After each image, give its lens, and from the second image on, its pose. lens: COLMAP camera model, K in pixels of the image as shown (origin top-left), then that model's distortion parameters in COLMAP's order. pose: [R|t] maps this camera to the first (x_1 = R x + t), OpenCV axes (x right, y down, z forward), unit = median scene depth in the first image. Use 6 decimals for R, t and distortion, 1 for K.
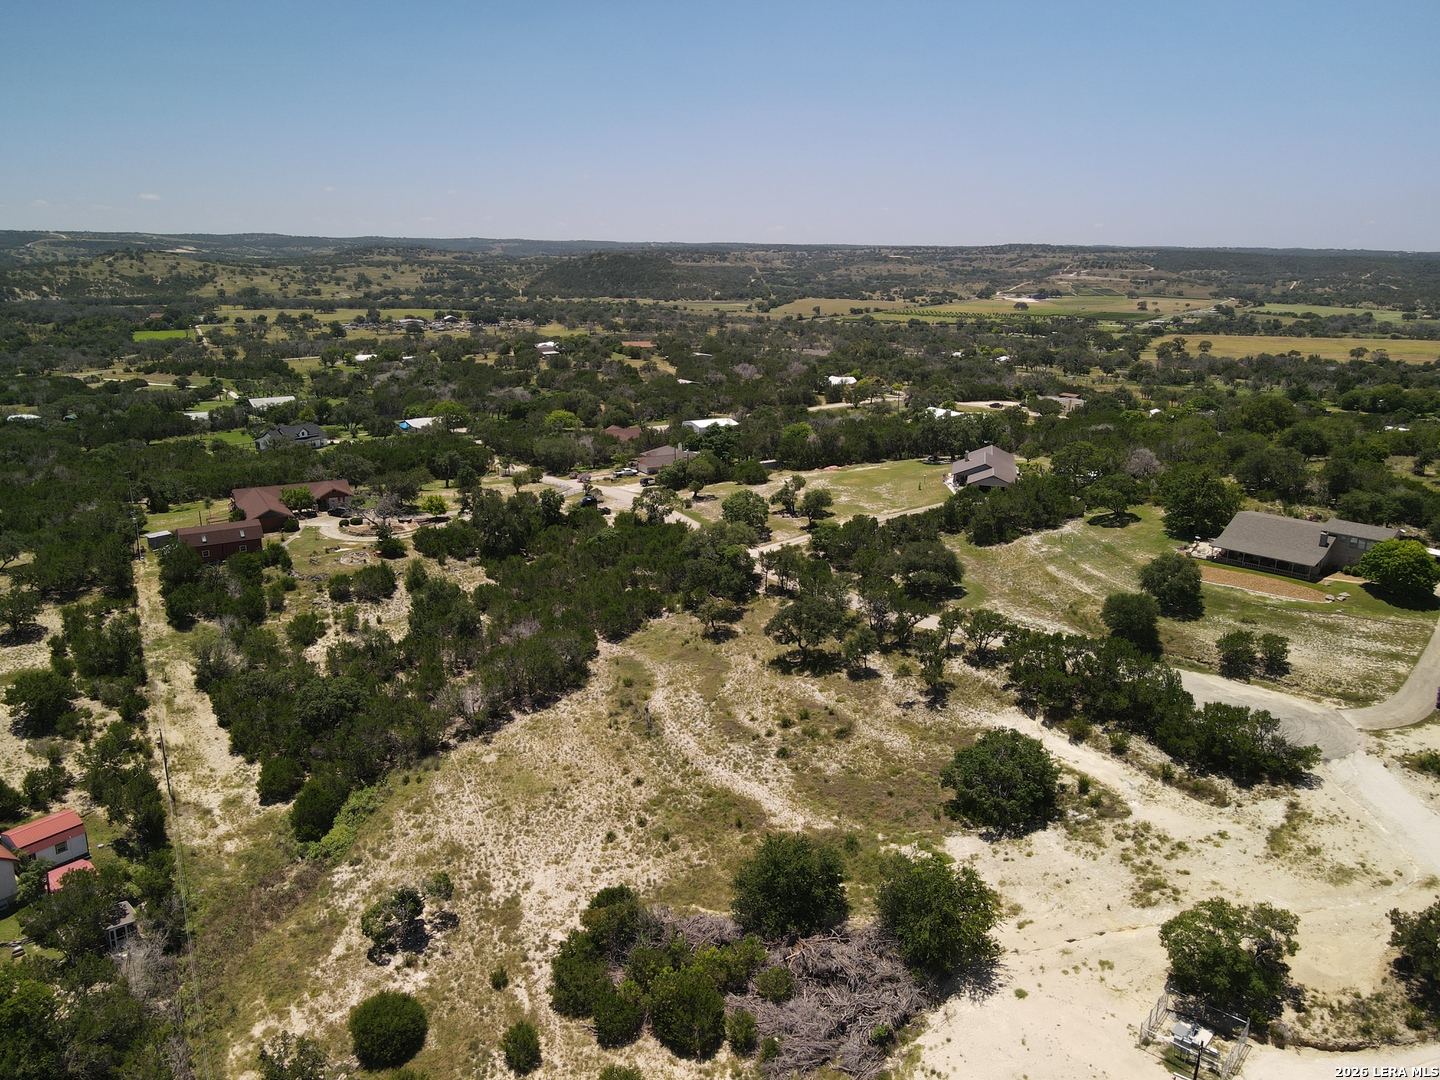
lens RADIAL K [[1056.5, 0, 720.0], [0, 1056.5, 540.0], [0, 0, 1]] dist [0.006758, 0.010409]
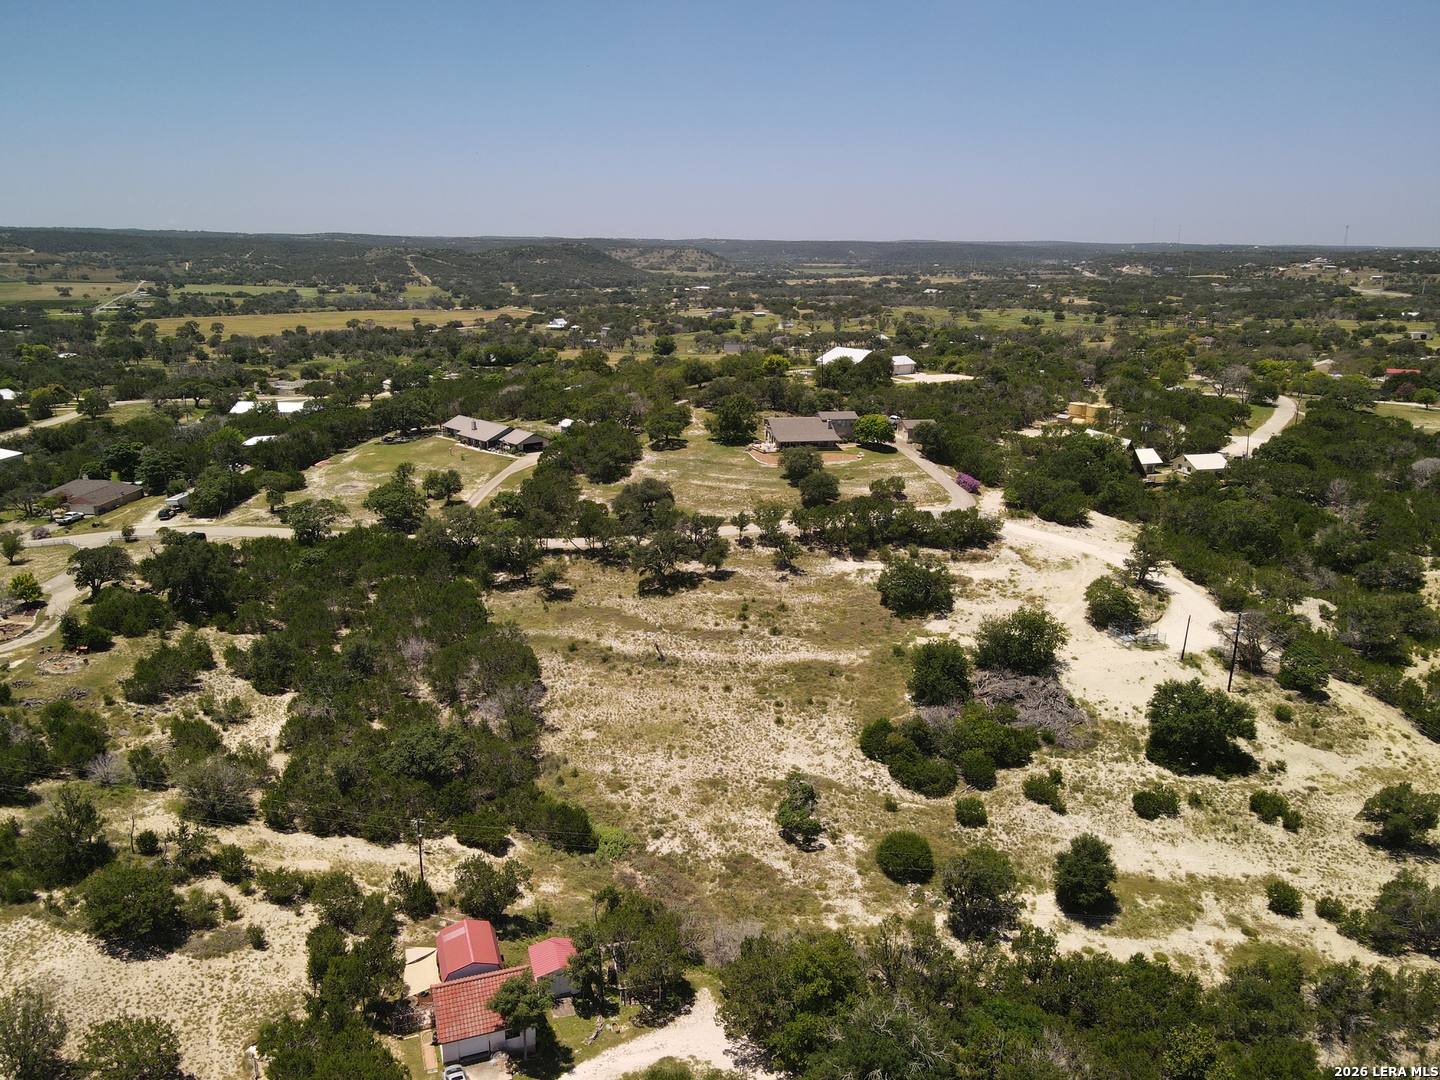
lens RADIAL K [[1044.5, 0, 720.0], [0, 1044.5, 540.0], [0, 0, 1]] dist [0.003423, 0.007786]
pose [[0.543681, -0.230756, 0.806946, -0.940628], [0.214866, 0.967688, 0.131957, -0.087691], [-0.811322, 0.101643, 0.575696, 0.284471]]
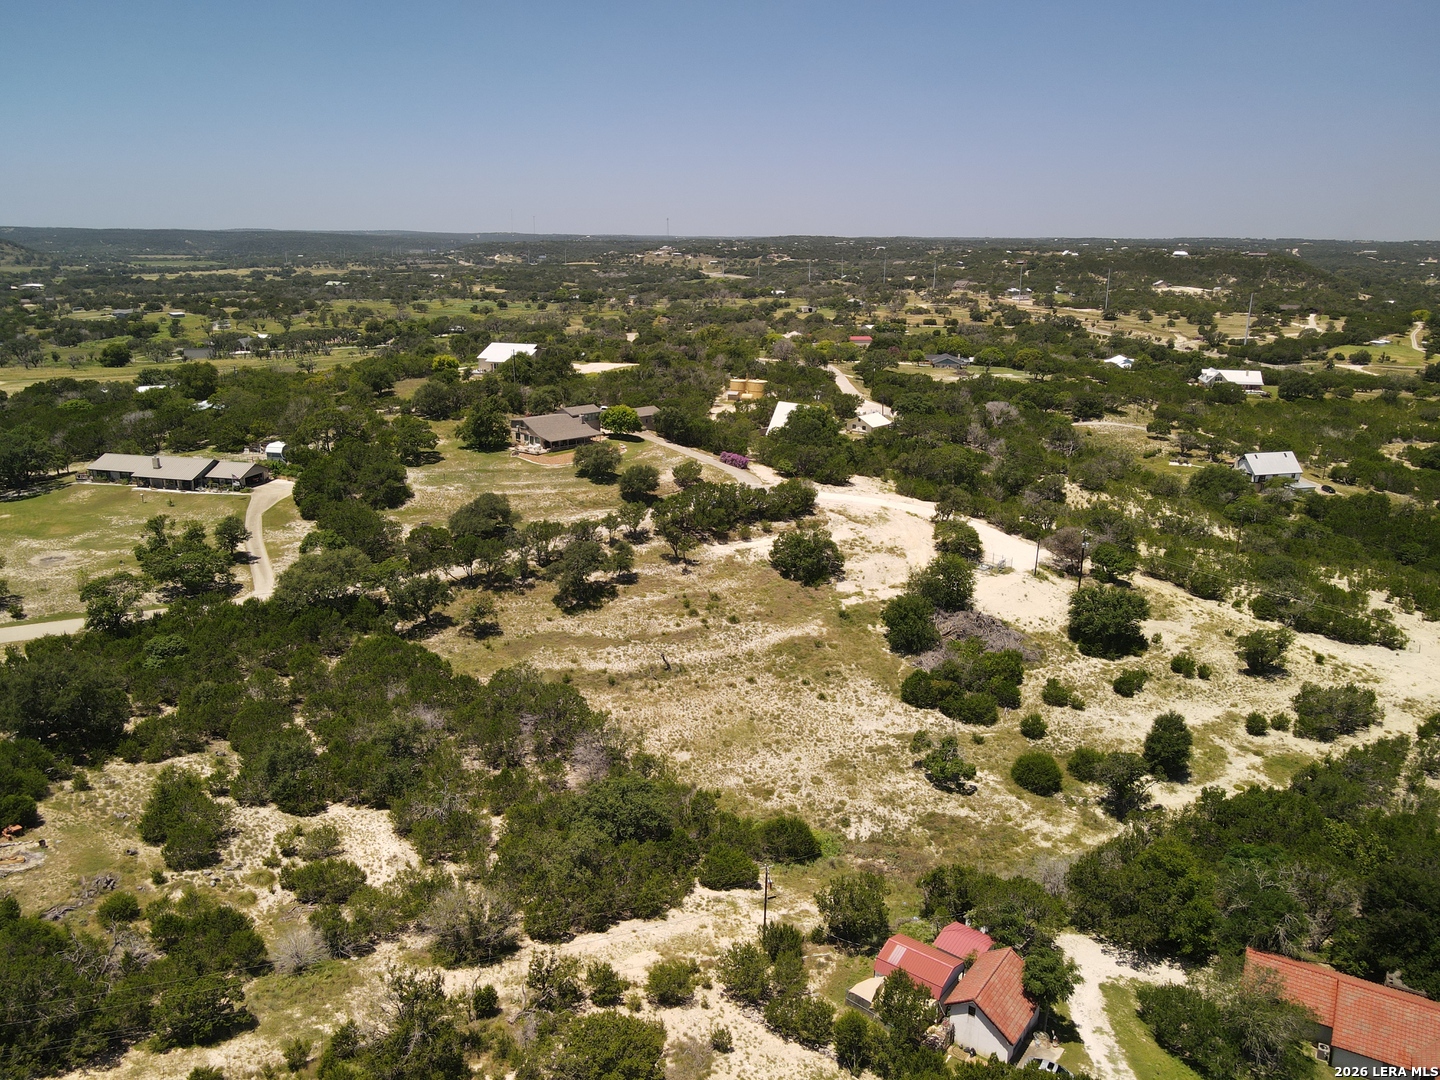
lens RADIAL K [[1044.5, 0, 720.0], [0, 1044.5, 540.0], [0, 0, 1]] dist [0.003423, 0.007786]
pose [[-0.003328, -0.283881, 0.958854, -1.106601], [0.255674, 0.926748, 0.275263, -0.242705], [-0.966757, 0.246070, 0.069497, 0.852658]]
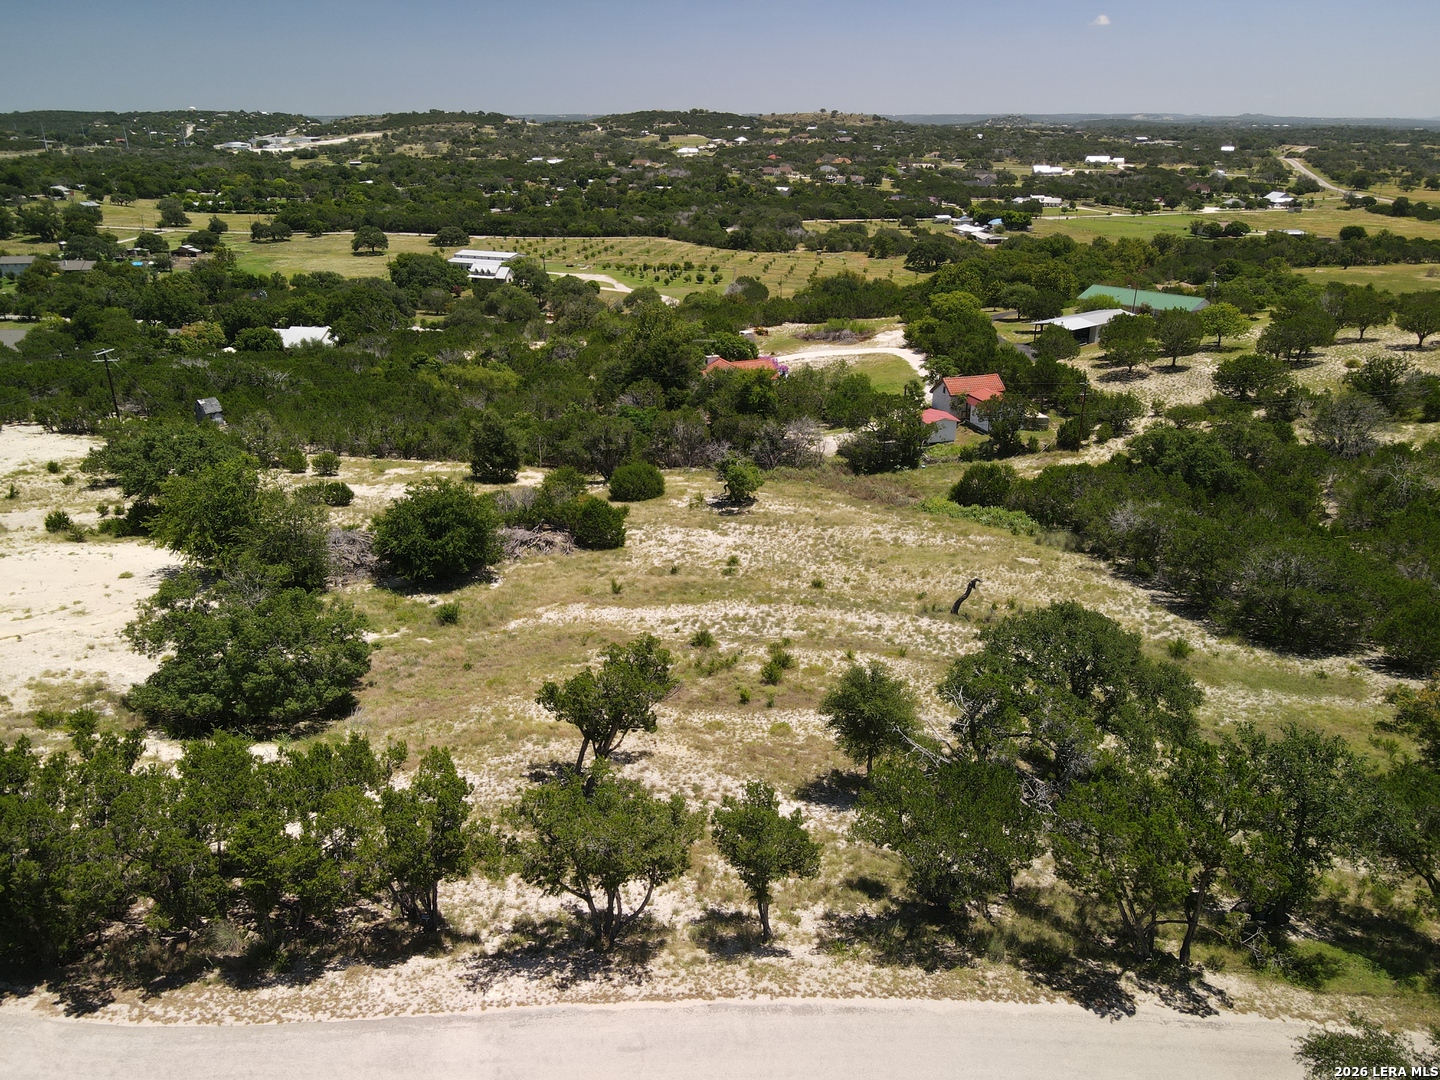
lens RADIAL K [[1056.5, 0, 720.0], [0, 1056.5, 540.0], [0, 0, 1]] dist [0.006758, 0.010409]
pose [[-0.611585, 0.266382, -0.744986, 0.417035], [-0.222945, 0.845434, 0.485322, -0.099035], [0.759118, 0.462906, -0.457666, 1.162503]]
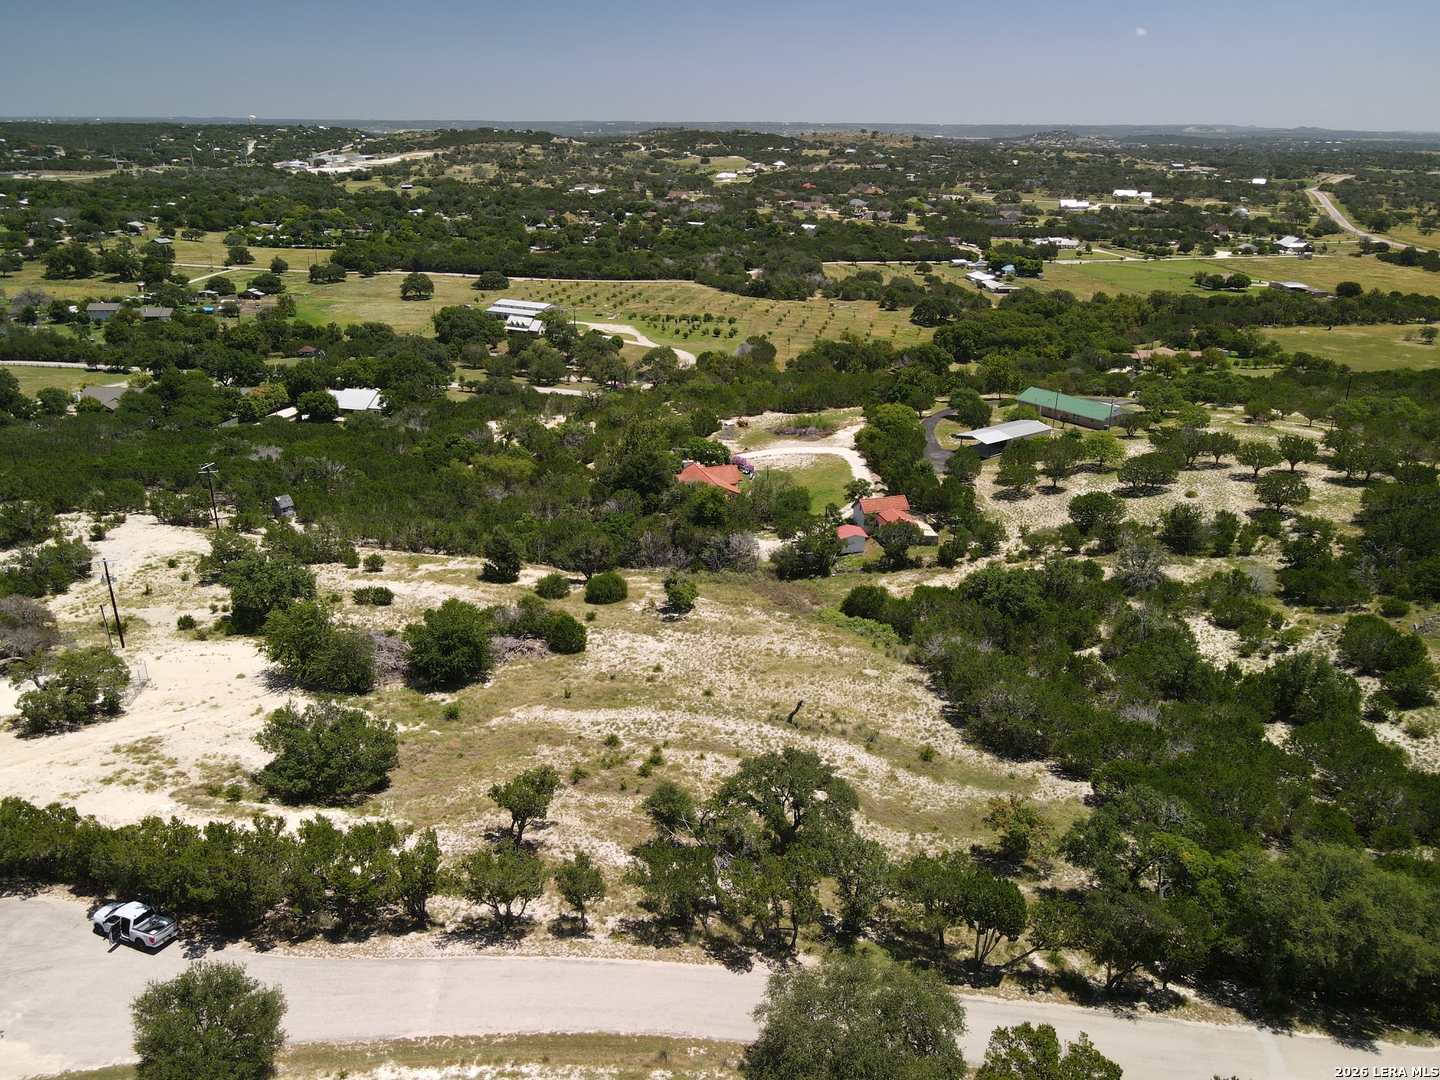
lens RADIAL K [[1056.5, 0, 720.0], [0, 1056.5, 540.0], [0, 0, 1]] dist [0.006758, 0.010409]
pose [[-0.644597, 0.248334, -0.723067, 0.536393], [-0.225121, 0.842189, 0.489937, -0.338326], [0.730627, 0.478589, -0.486967, 1.315762]]
